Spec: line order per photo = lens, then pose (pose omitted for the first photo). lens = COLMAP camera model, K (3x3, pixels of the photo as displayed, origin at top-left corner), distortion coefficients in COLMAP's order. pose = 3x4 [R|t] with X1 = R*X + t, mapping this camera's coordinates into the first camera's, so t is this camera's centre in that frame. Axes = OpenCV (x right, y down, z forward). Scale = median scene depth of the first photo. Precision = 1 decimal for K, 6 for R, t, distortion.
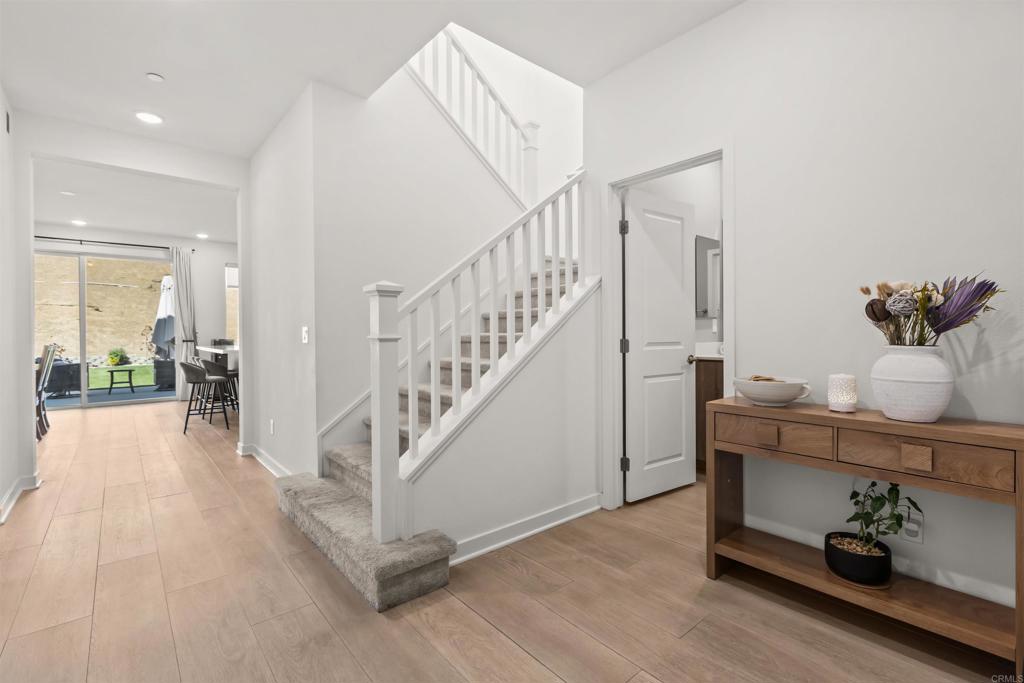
lens RADIAL K [[464.8, 0, 513.8], [0, 464.8, 335.6], [0, 0, 1]] dist [0.002212, -0.002090]
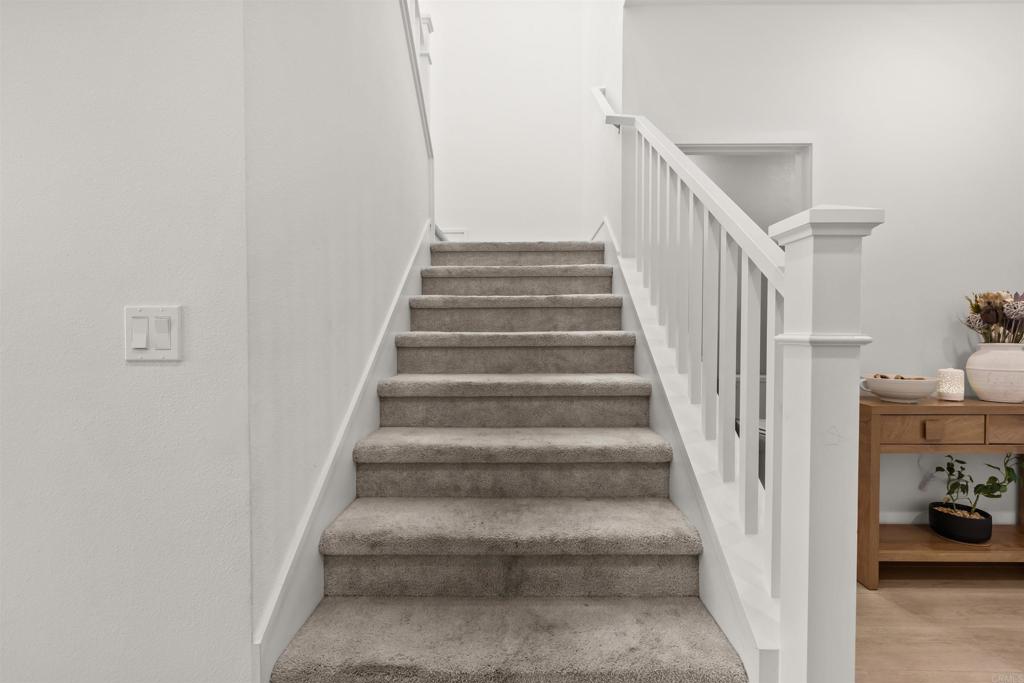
lens RADIAL K [[464.8, 0, 511.9], [0, 464.8, 341.3], [0, 0, 1]] dist [0.002212, -0.002090]
pose [[0.660445, -0.009620, 0.750812, -0.622542], [0.000576, 0.999924, 0.012305, 0.000637], [-0.750874, -0.007695, 0.660401, 0.744944]]
